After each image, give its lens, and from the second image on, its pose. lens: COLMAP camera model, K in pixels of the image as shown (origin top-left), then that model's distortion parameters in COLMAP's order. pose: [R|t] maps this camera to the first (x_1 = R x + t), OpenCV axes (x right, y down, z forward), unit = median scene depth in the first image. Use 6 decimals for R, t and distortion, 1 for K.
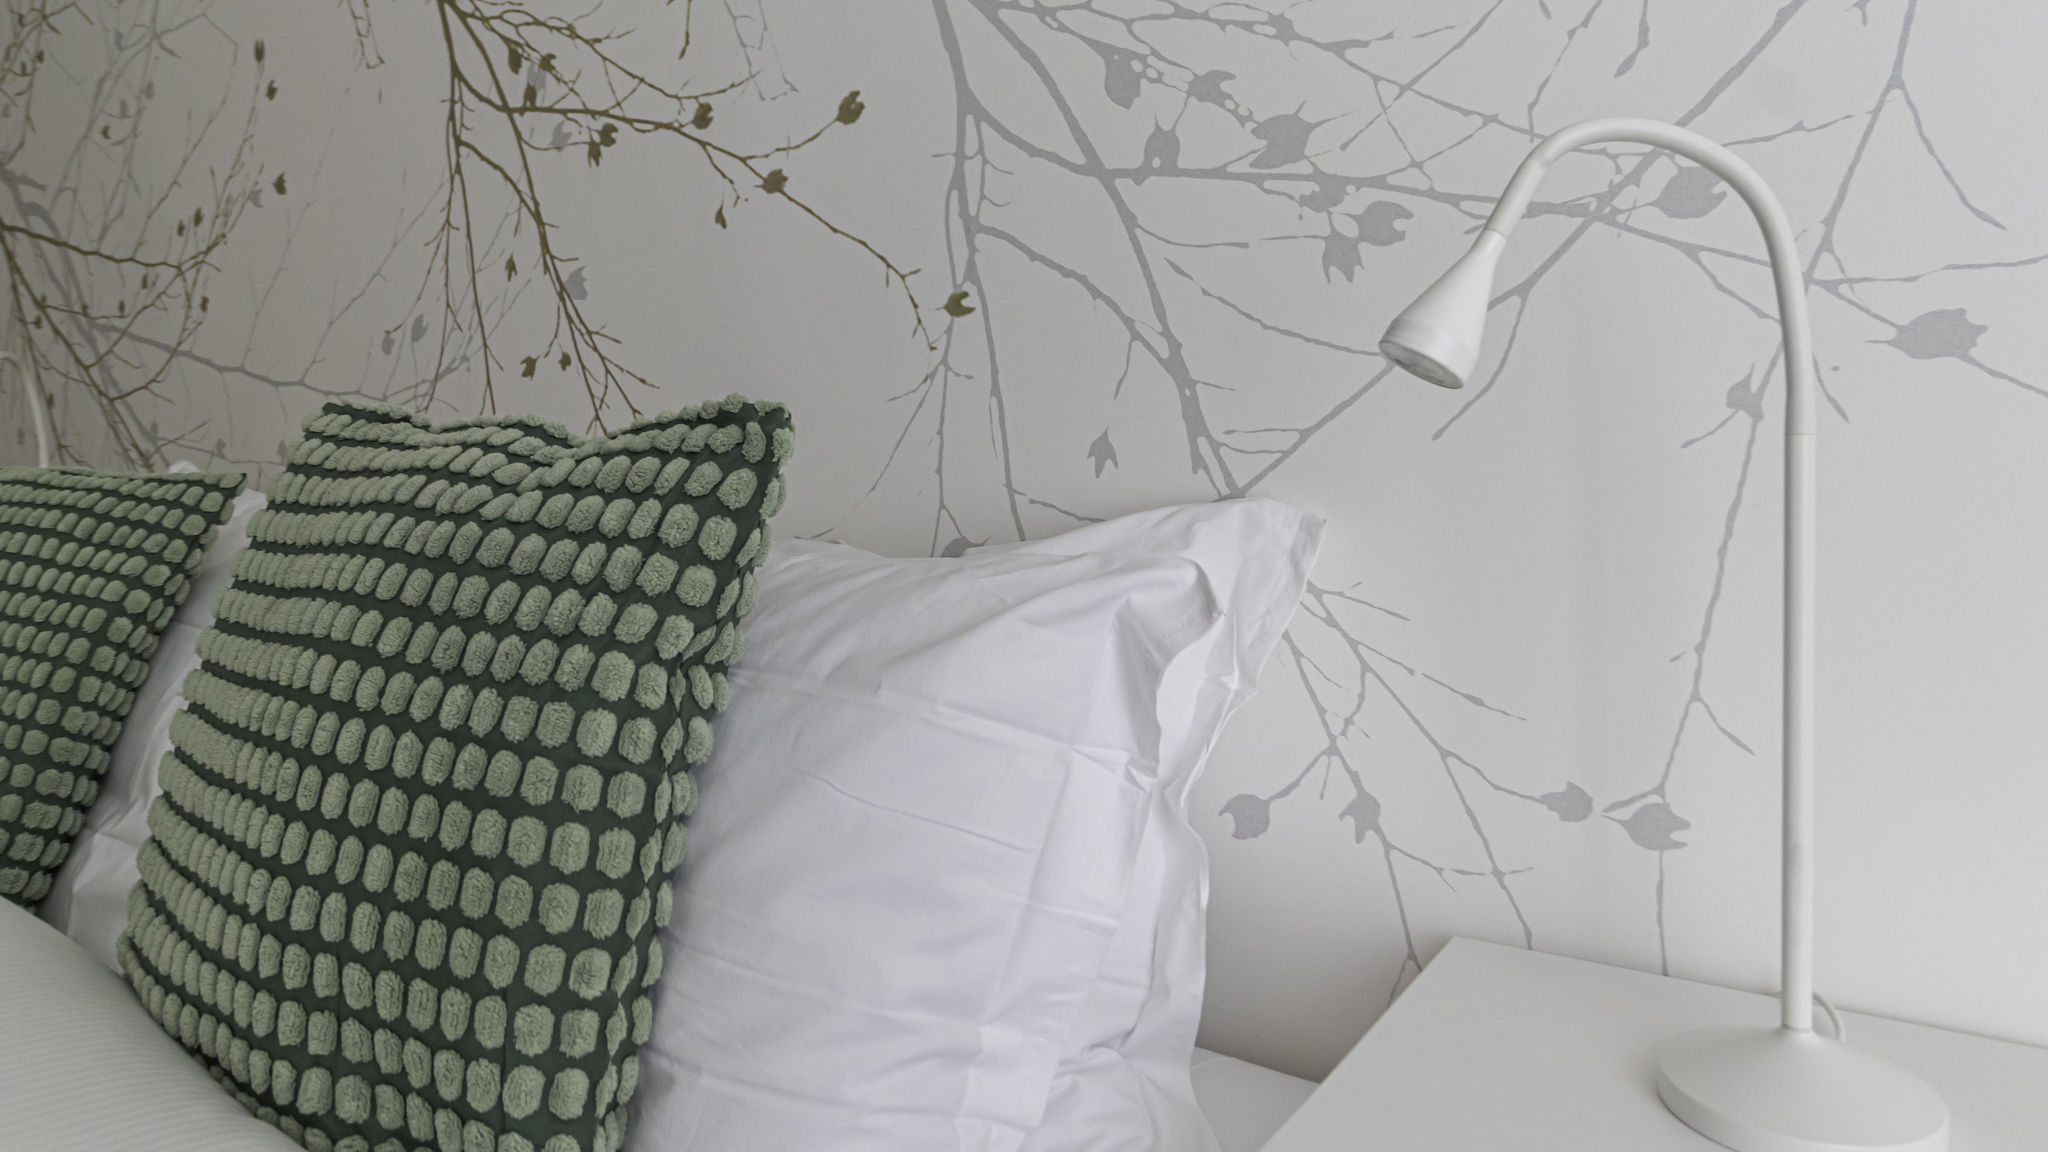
lens RADIAL K [[1396.4, 0, 1017.6], [0, 1396.4, 522.6], [0, 0, 1]] dist [-0.000911, 0.006198]
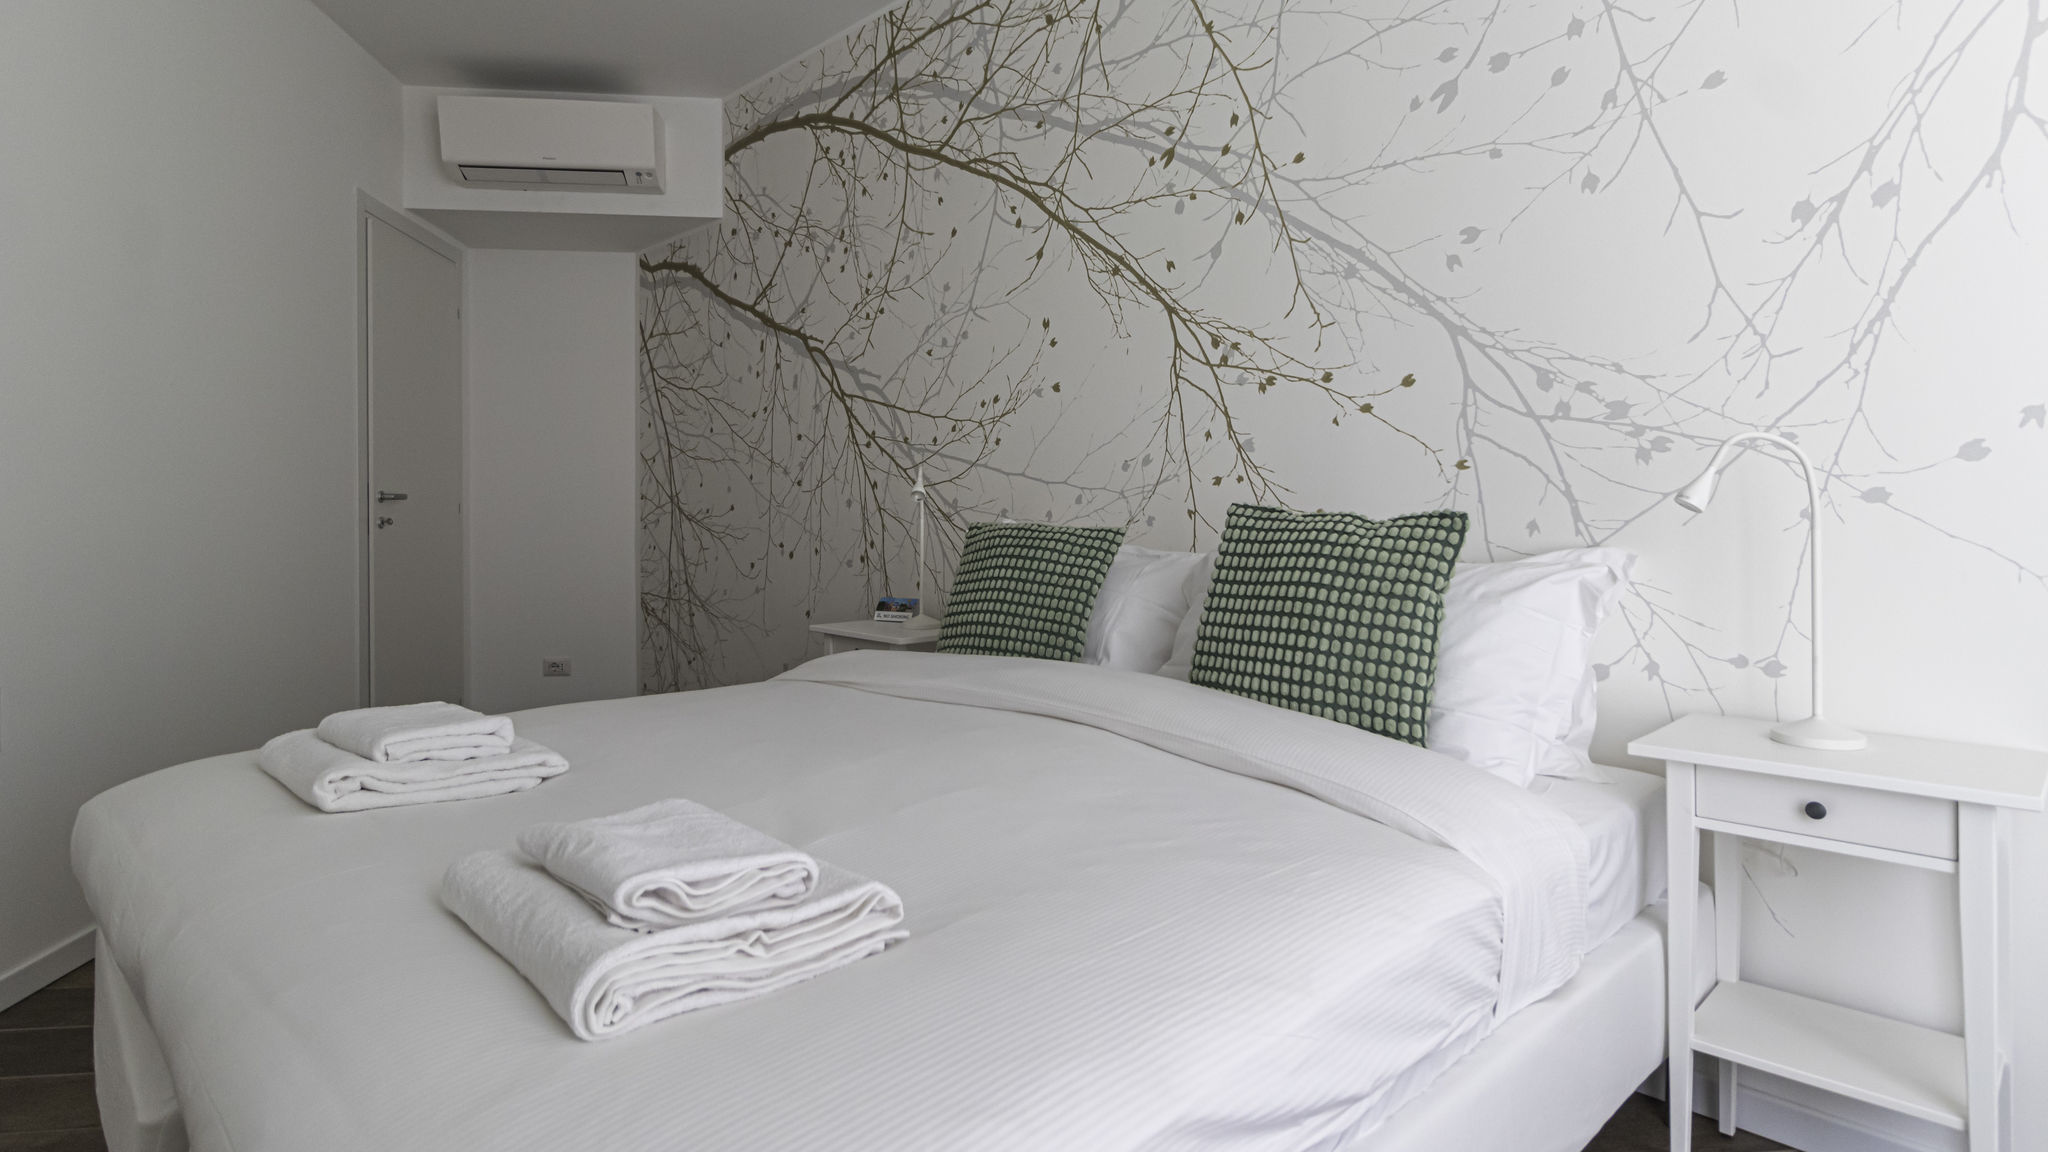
lens RADIAL K [[1193.9, 0, 982.8], [0, 1193.9, 507.7], [0, 0, 1]] dist [-0.002057, 0.001385]
pose [[0.980928, 0.017074, -0.193619, -0.521303], [-0.027233, 0.998381, -0.049928, 0.051260], [0.192453, 0.054249, 0.979806, -1.357635]]
